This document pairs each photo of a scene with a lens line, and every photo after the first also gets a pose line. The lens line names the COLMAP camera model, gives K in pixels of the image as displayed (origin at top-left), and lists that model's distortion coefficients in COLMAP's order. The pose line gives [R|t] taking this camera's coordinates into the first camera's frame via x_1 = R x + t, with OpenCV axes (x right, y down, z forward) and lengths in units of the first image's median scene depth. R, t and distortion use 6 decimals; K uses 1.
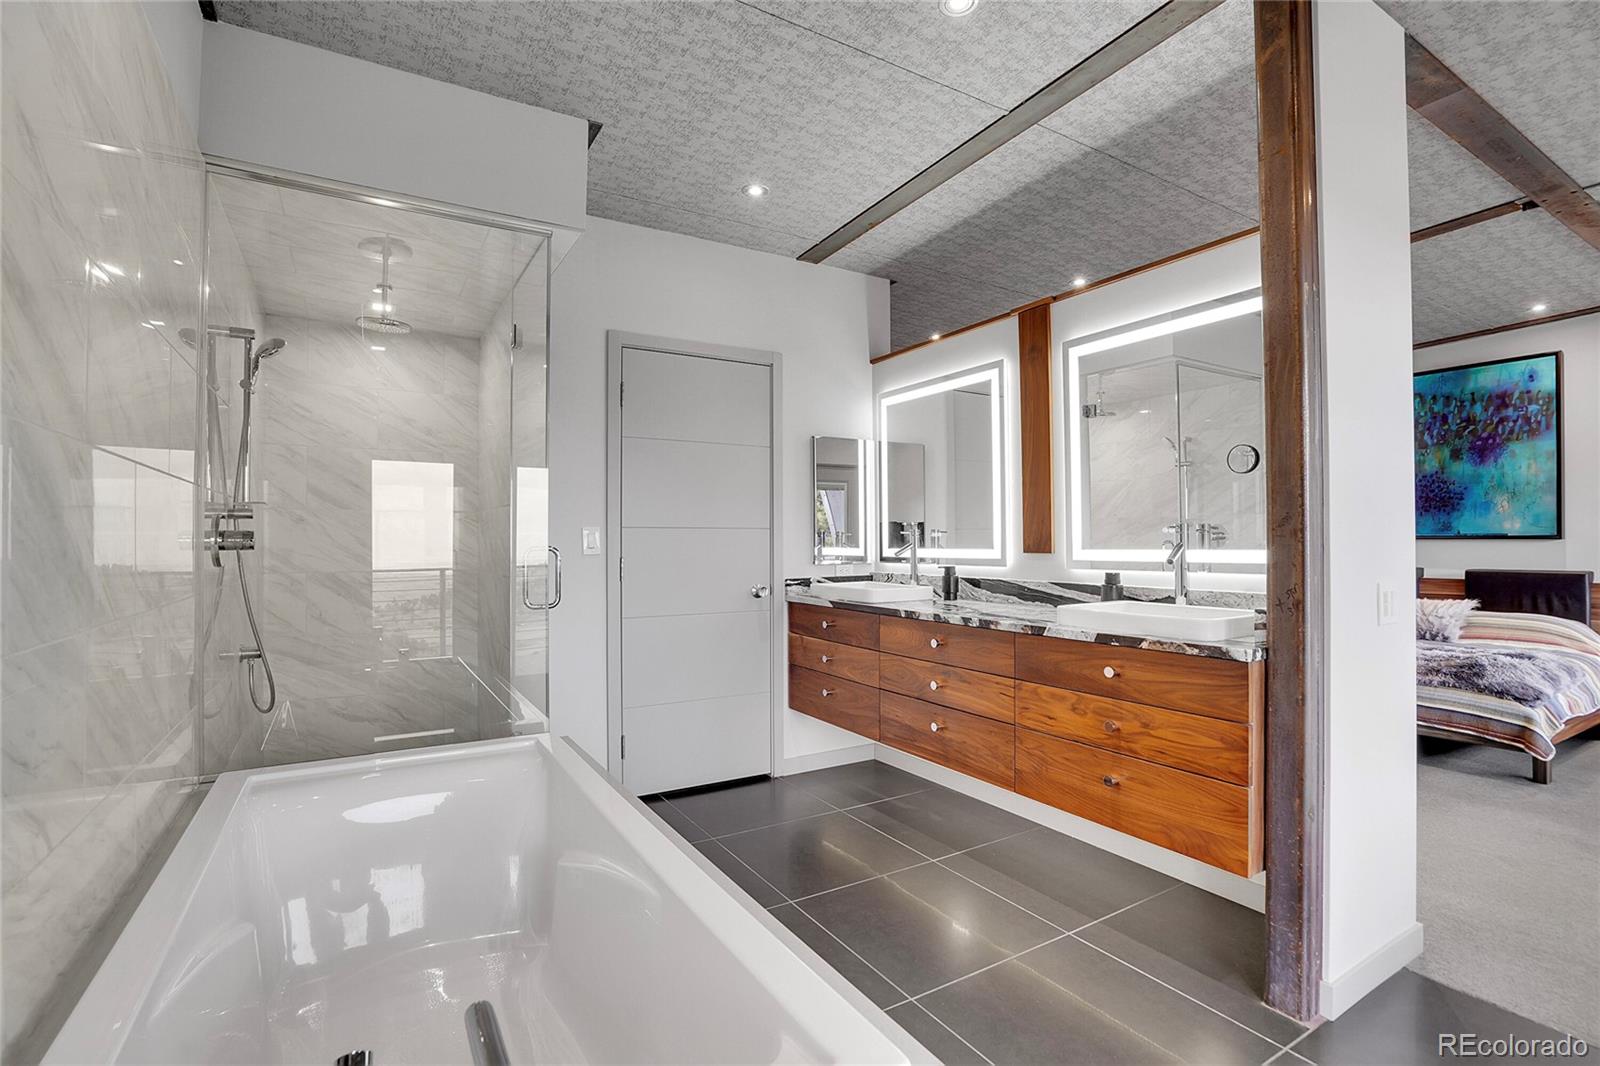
lens RADIAL K [[725.3, 0, 805.6], [0, 725.3, 538.8], [0, 0, 1]] dist [-0.003710, 0.000052]
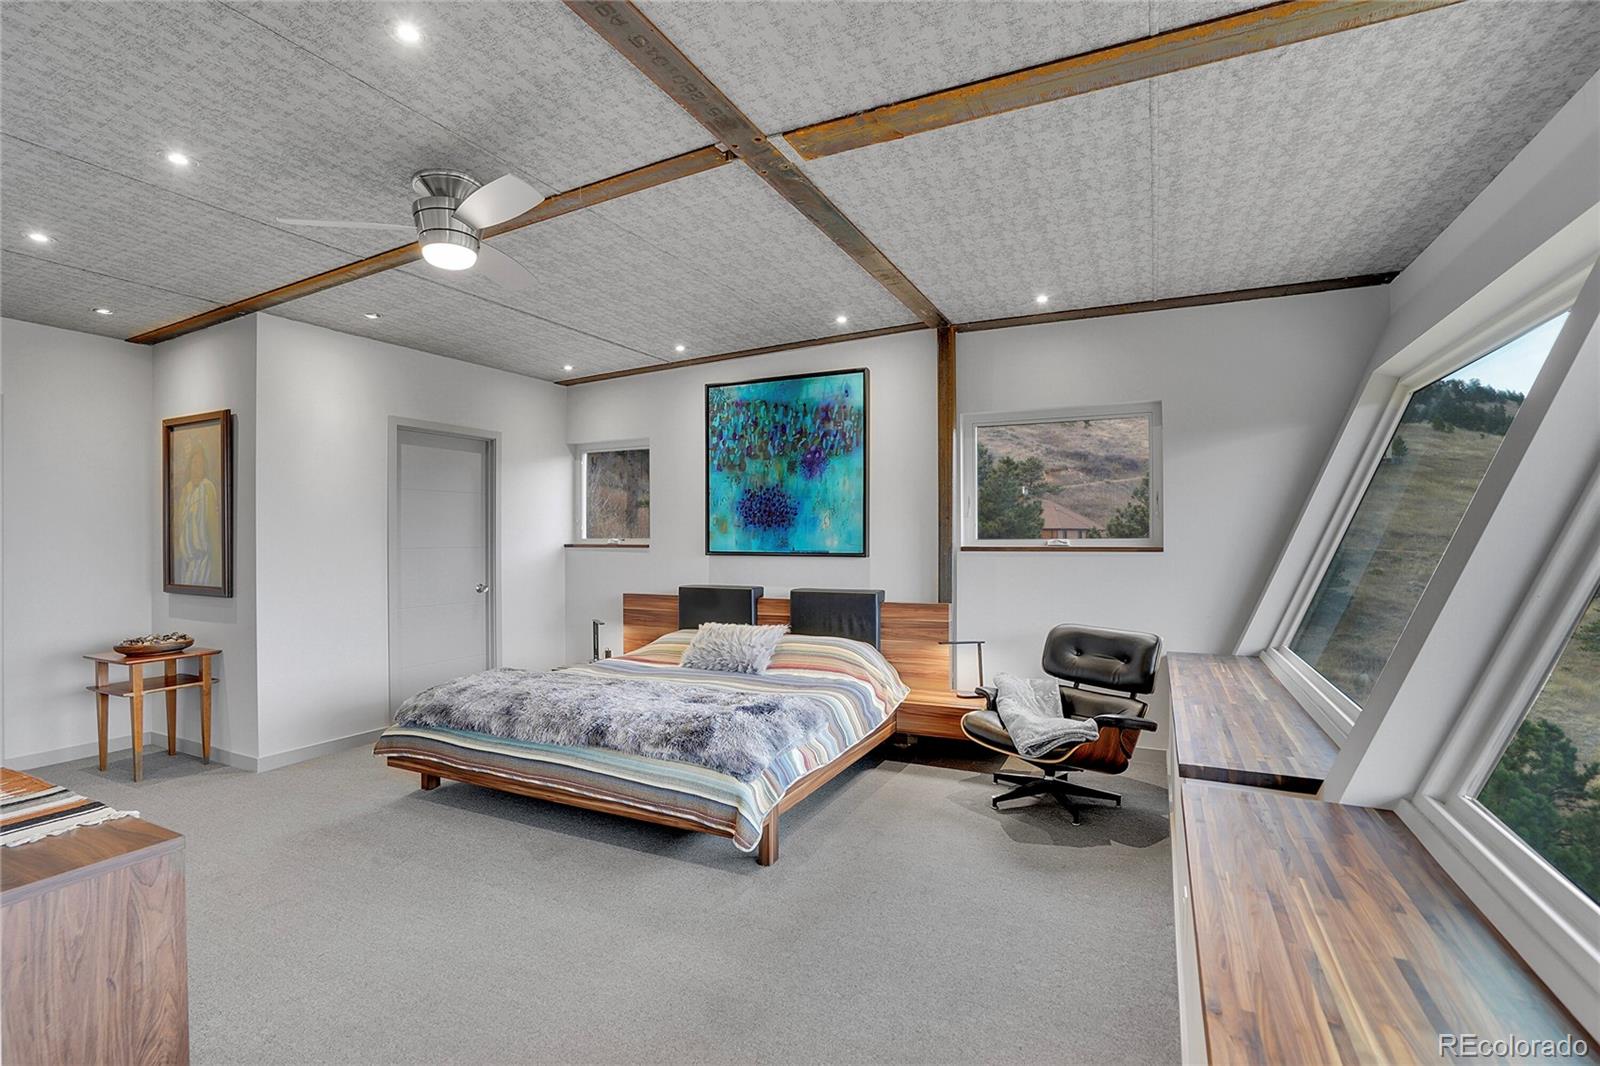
lens RADIAL K [[725.3, 0, 790.6], [0, 725.3, 532.5], [0, 0, 1]] dist [-0.003710, 0.000052]
pose [[0.860685, 0.001382, 0.509137, 0.441682], [-0.003158, 0.999992, 0.002624, -0.035440], [-0.509129, -0.003866, 0.860682, 0.189424]]
